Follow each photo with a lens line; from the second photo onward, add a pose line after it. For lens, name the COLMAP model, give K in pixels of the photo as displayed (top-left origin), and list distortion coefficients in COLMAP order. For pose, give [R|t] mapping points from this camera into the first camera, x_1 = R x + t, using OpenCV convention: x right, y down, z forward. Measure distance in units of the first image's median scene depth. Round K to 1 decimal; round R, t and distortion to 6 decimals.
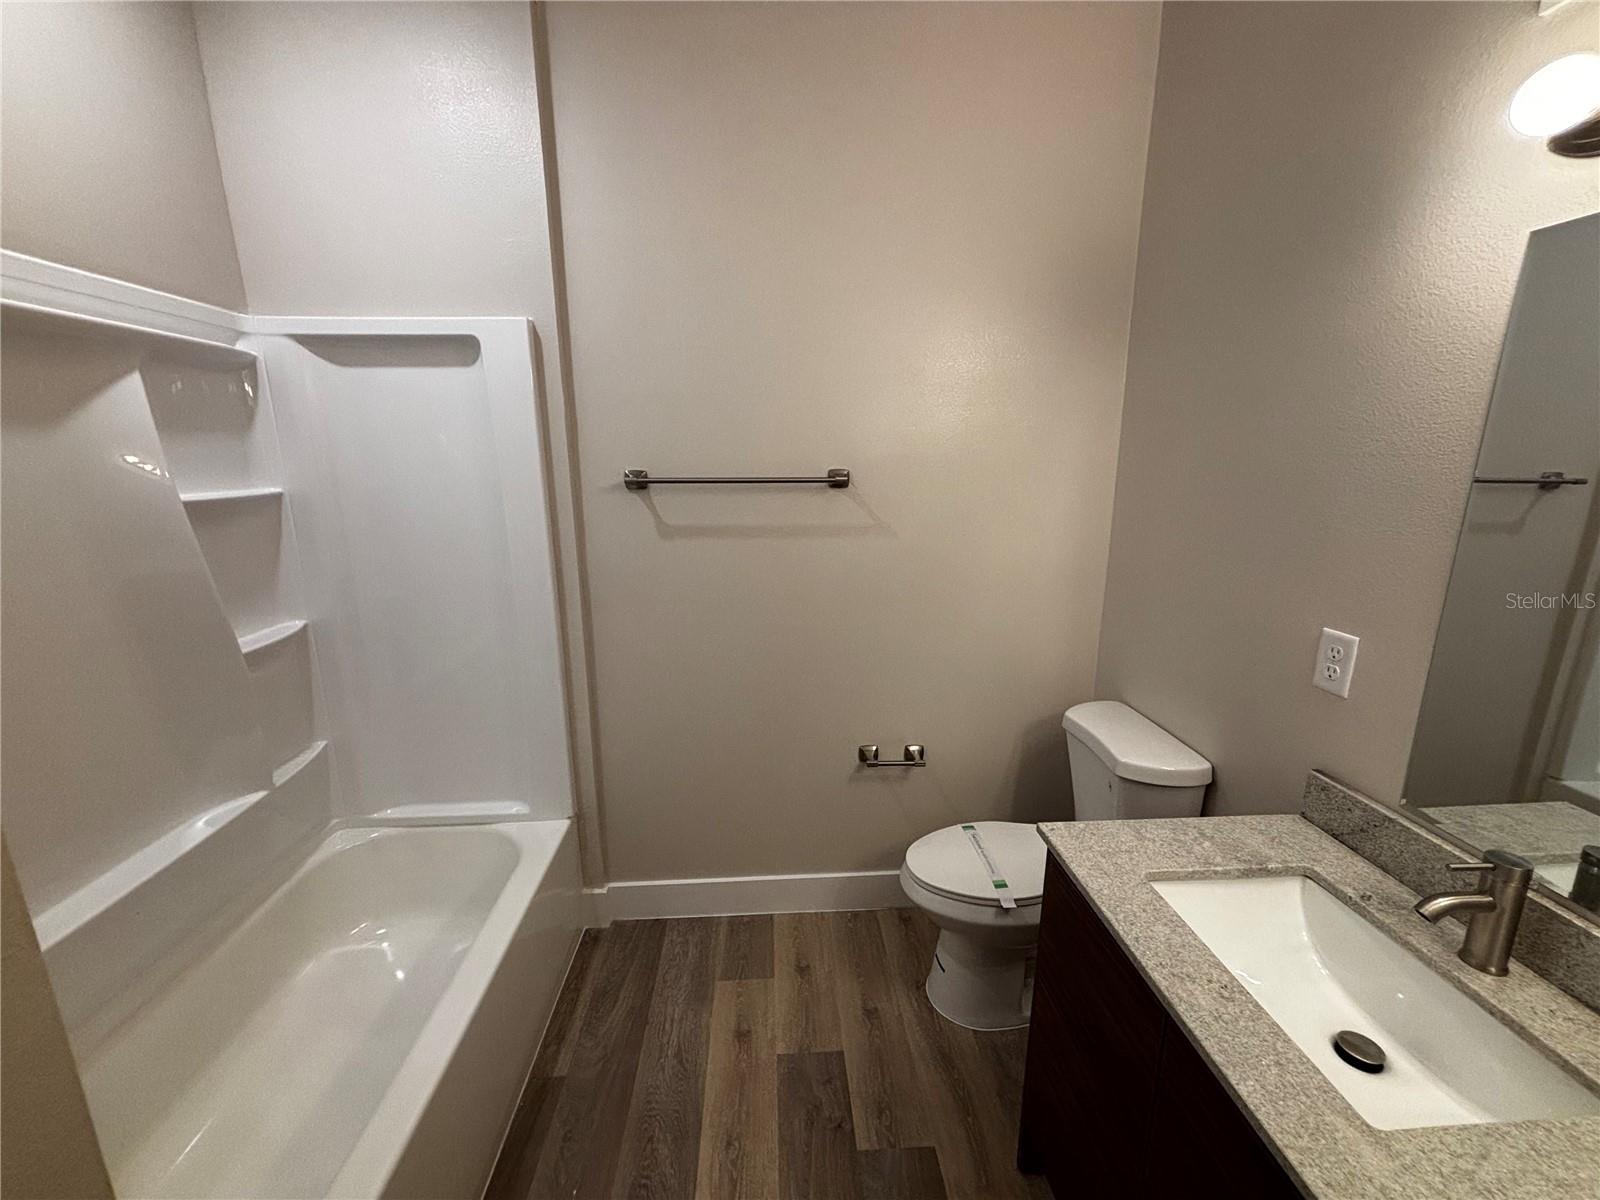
lens RADIAL K [[651.9, 0, 797.0], [0, 651.9, 598.8], [0, 0, 1]] dist [0.008089, -0.001841]
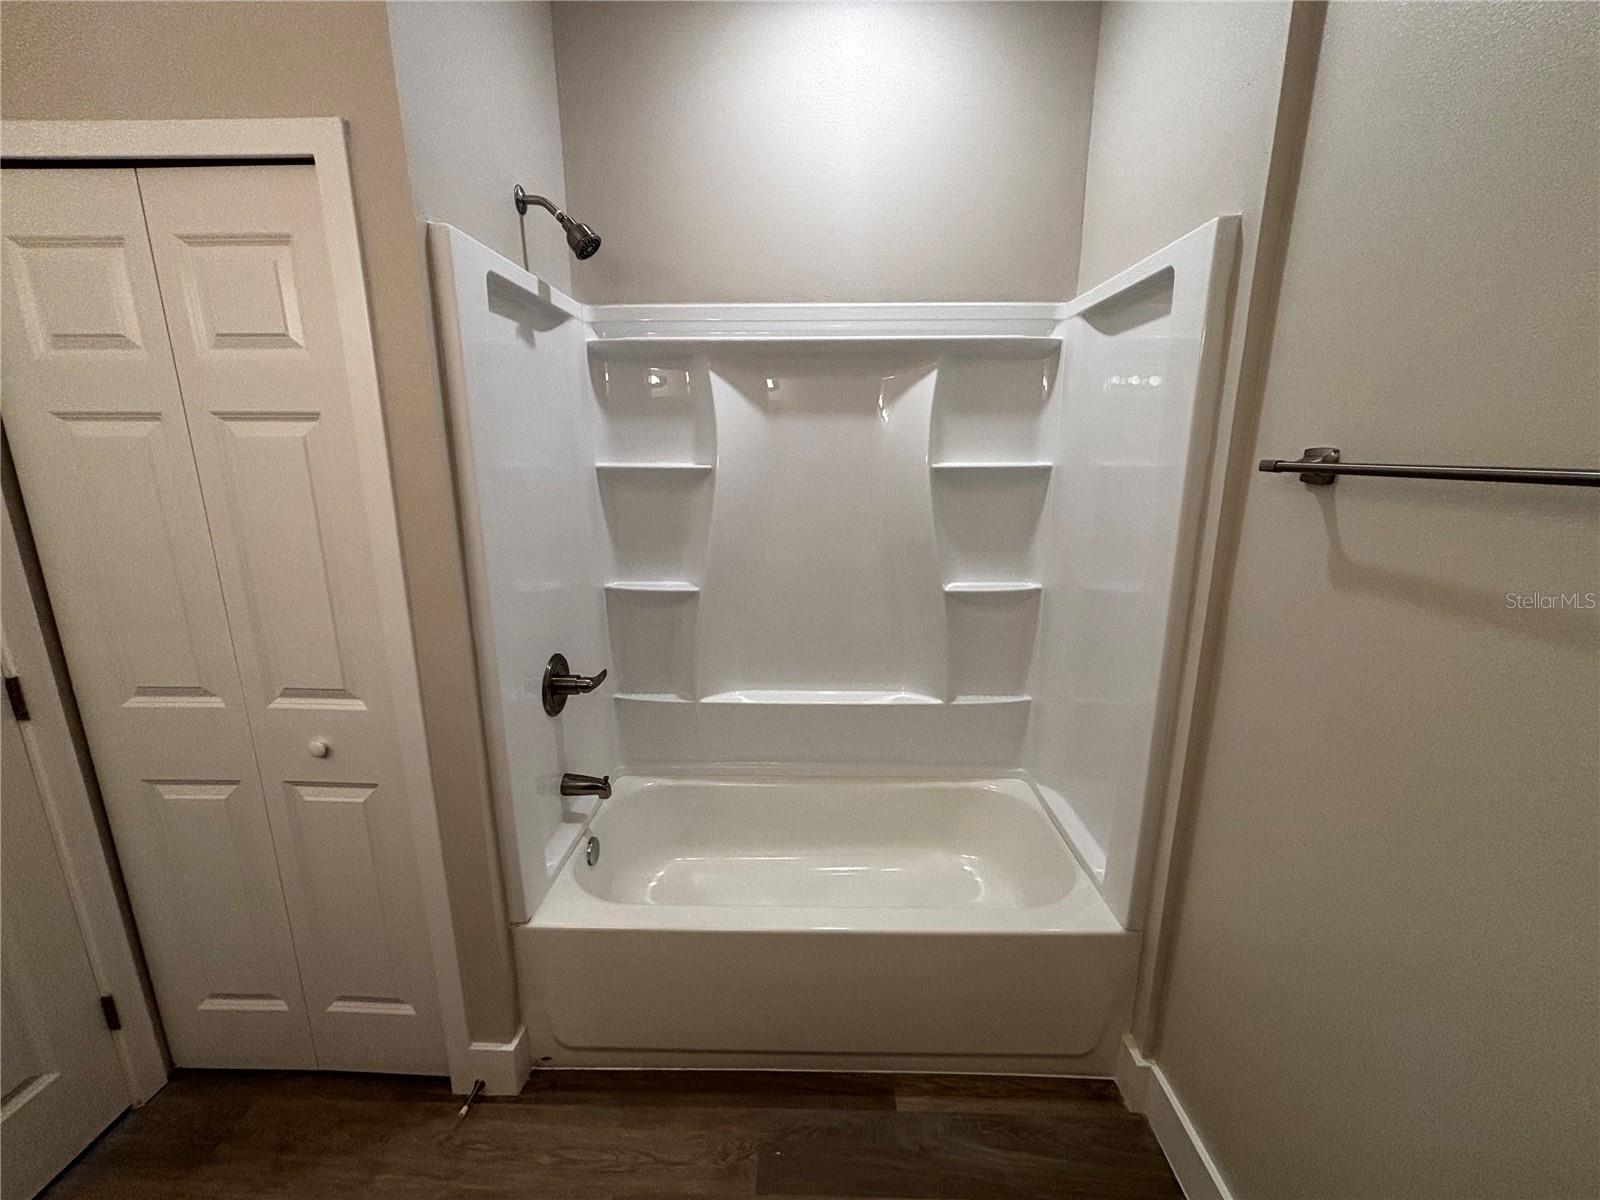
lens RADIAL K [[651.9, 0, 804.5], [0, 651.9, 599.2], [0, 0, 1]] dist [0.008089, -0.001841]
pose [[-0.073967, 0.230928, -0.970155, 0.356888], [-0.213925, 0.946500, 0.241607, -0.131634], [0.974046, 0.225411, -0.020609, 0.694250]]
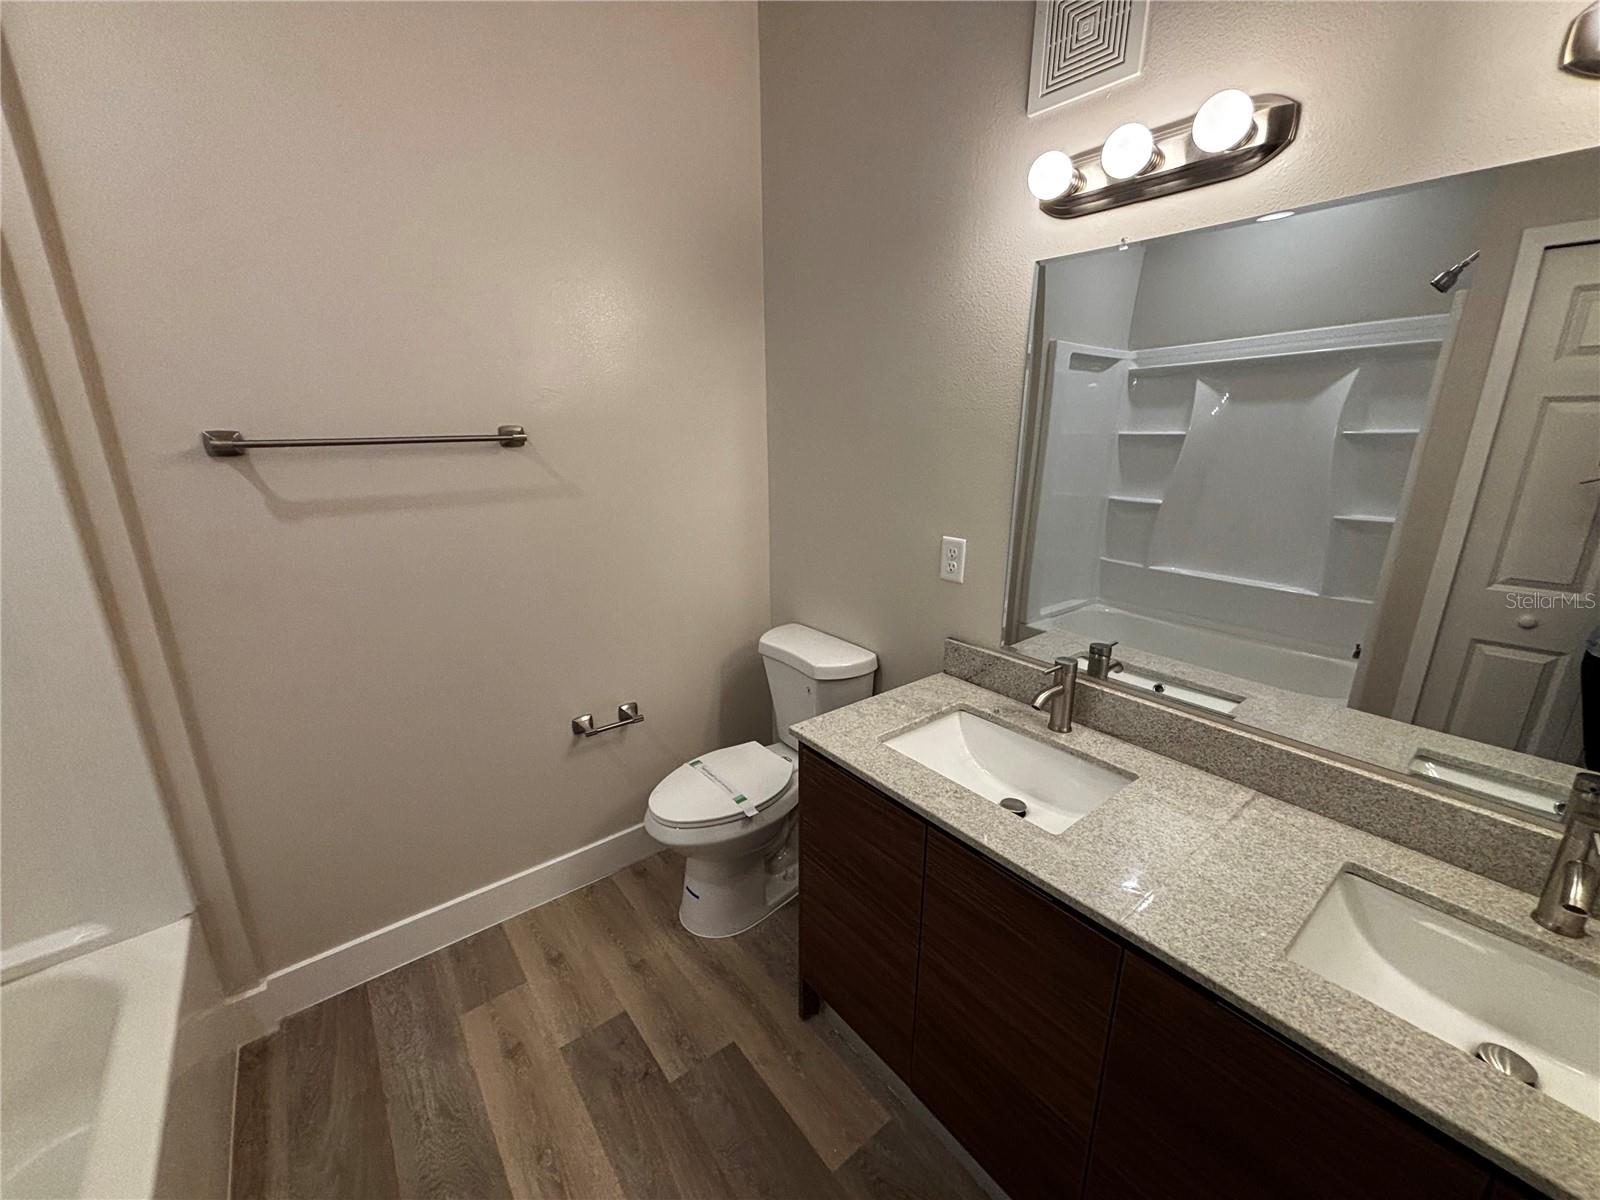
lens RADIAL K [[651.9, 0, 803.5], [0, 651.9, 596.9], [0, 0, 1]] dist [0.008089, -0.001841]
pose [[0.819203, -0.155565, 0.552002, -0.159544], [0.127592, 0.987822, 0.089034, 0.008291], [-0.559130, -0.002505, 0.829076, 0.014204]]
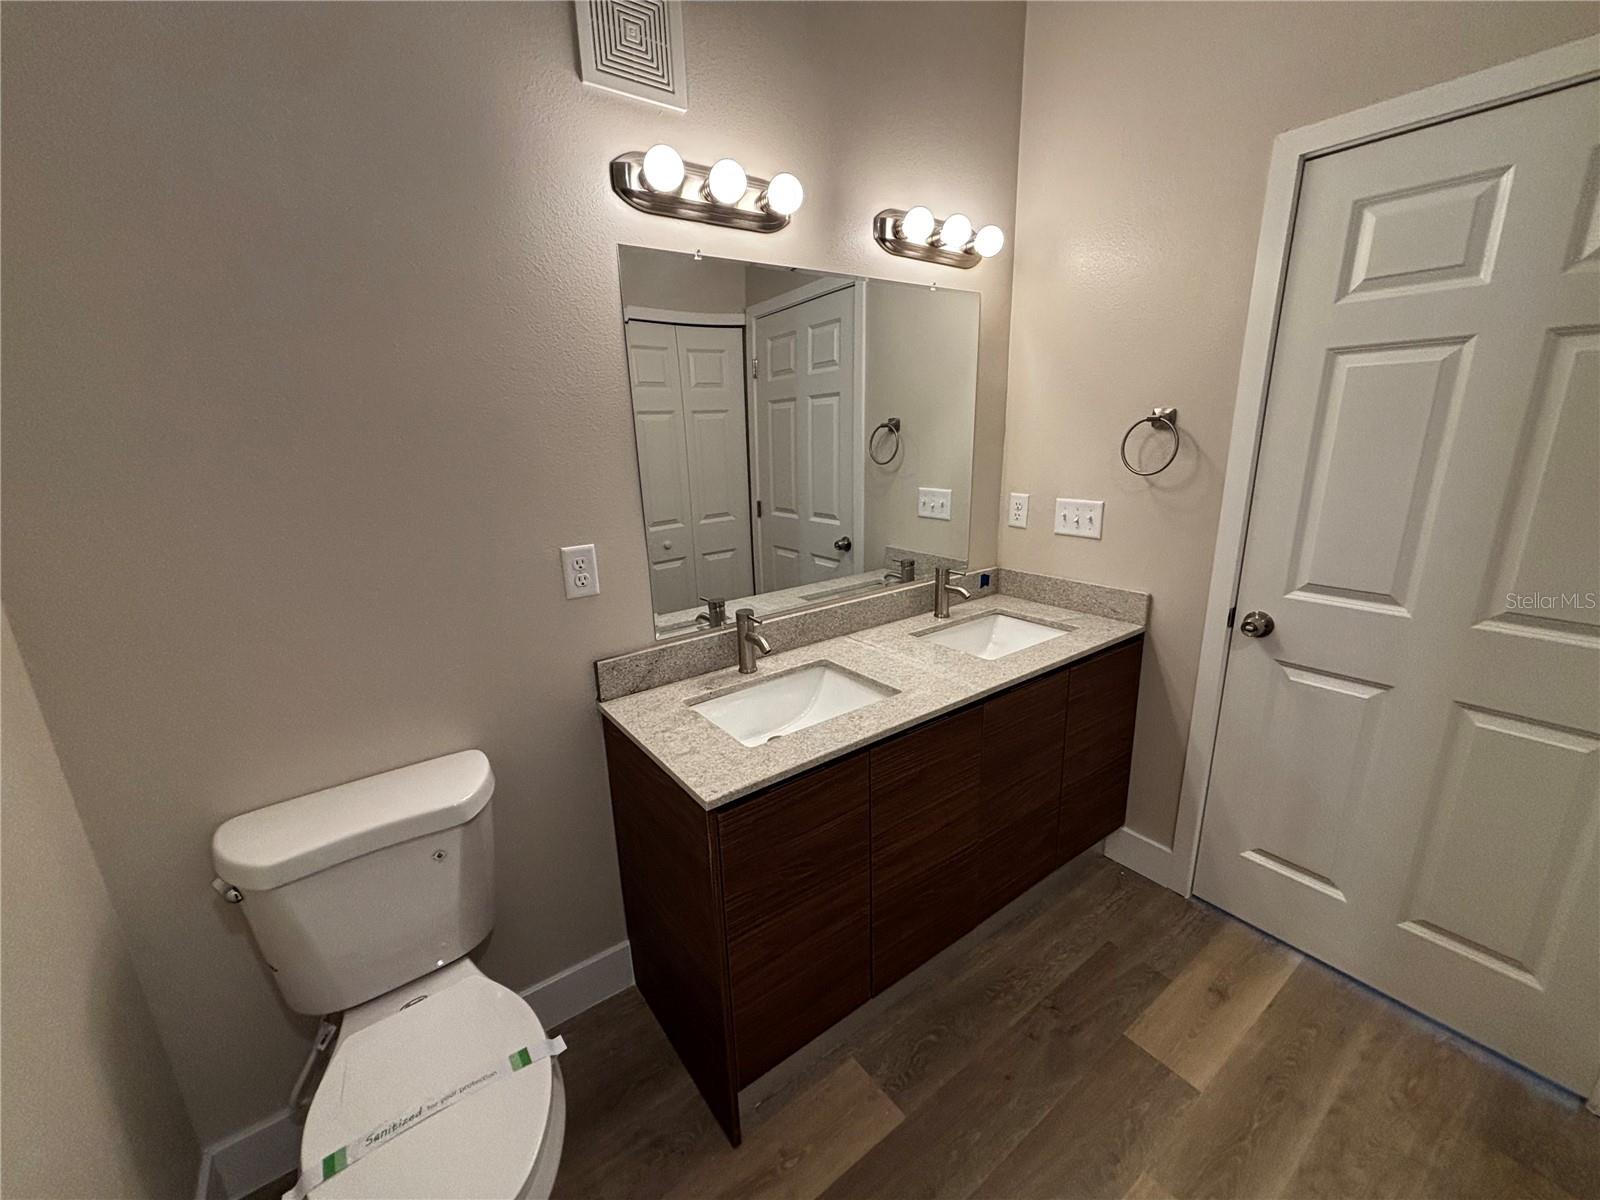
lens RADIAL K [[651.9, 0, 791.9], [0, 651.9, 596.6], [0, 0, 1]] dist [0.008089, -0.001841]
pose [[-0.541087, -0.202369, 0.816254, -0.262200], [0.212815, 0.906072, 0.365710, -0.152691], [-0.813593, 0.371593, -0.447197, 0.877940]]
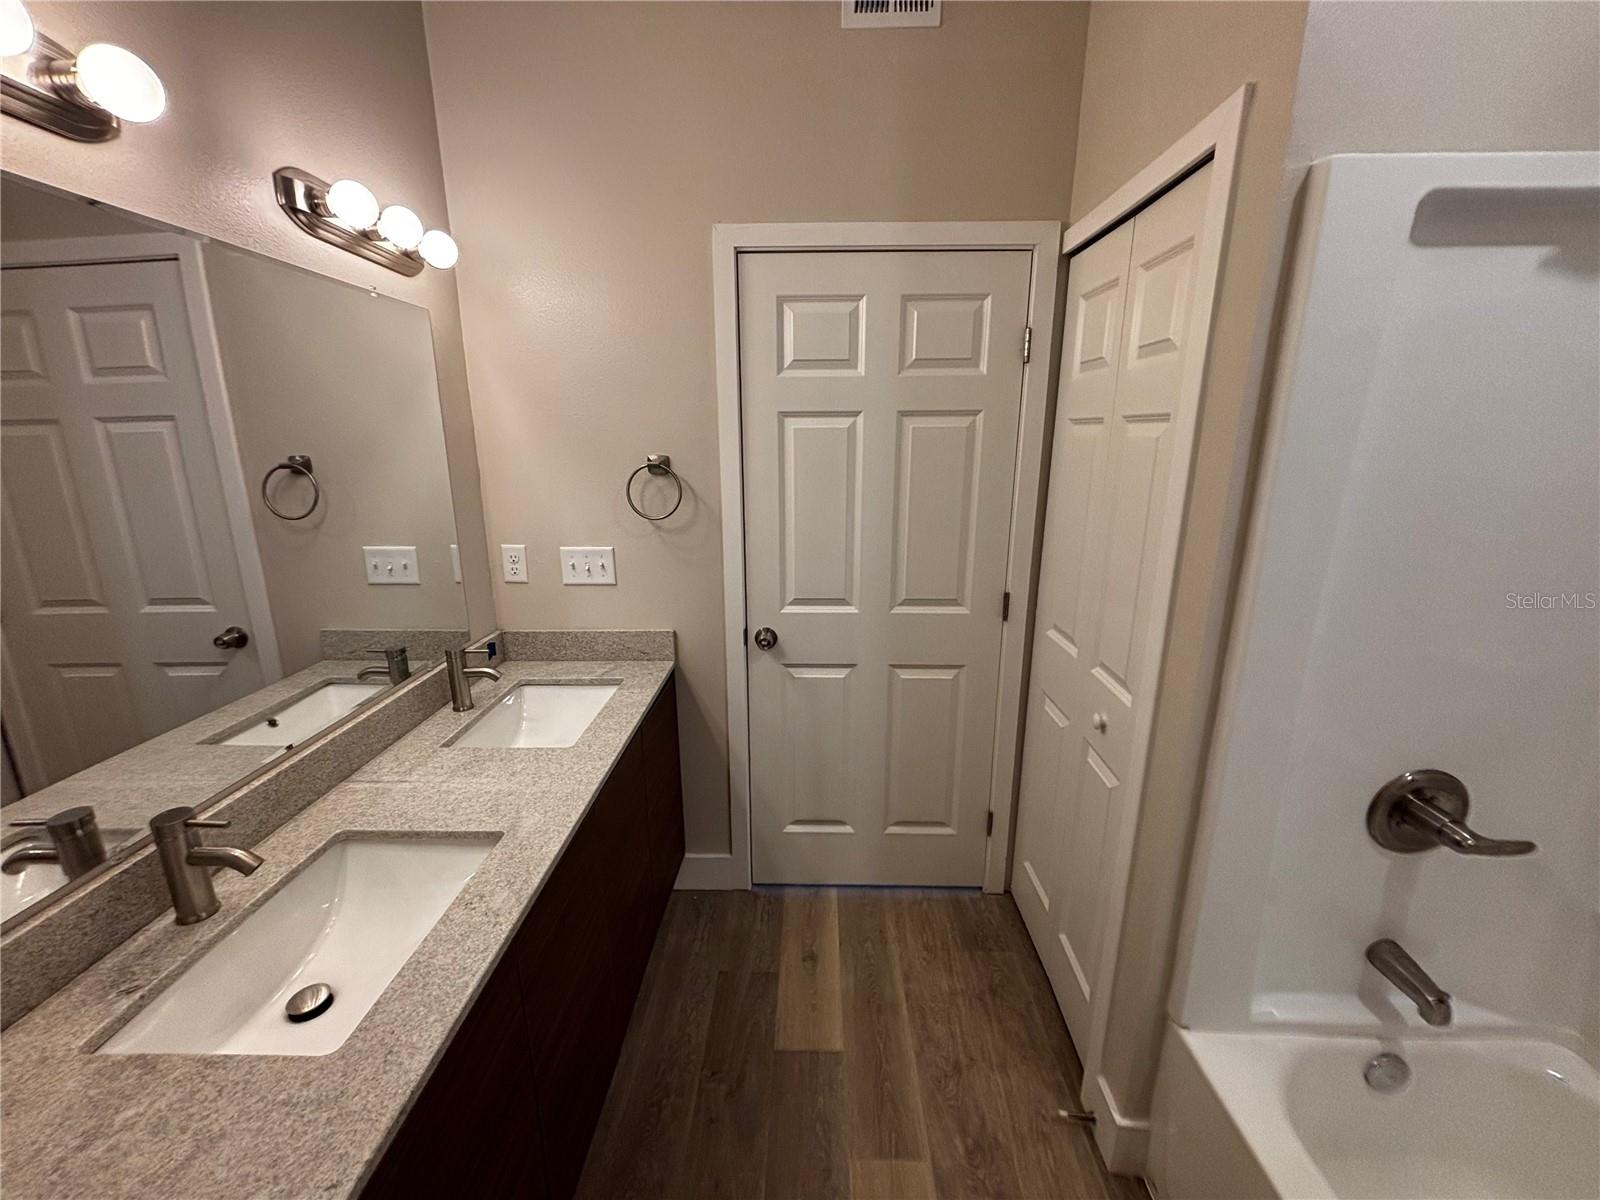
lens RADIAL K [[651.9, 0, 802.9], [0, 651.9, 595.8], [0, 0, 1]] dist [0.008089, -0.001841]
pose [[-0.997196, -0.015015, 0.073306, 0.006377], [0.019221, 0.895395, 0.444858, -0.186020], [-0.072317, 0.445020, -0.892596, 0.874096]]
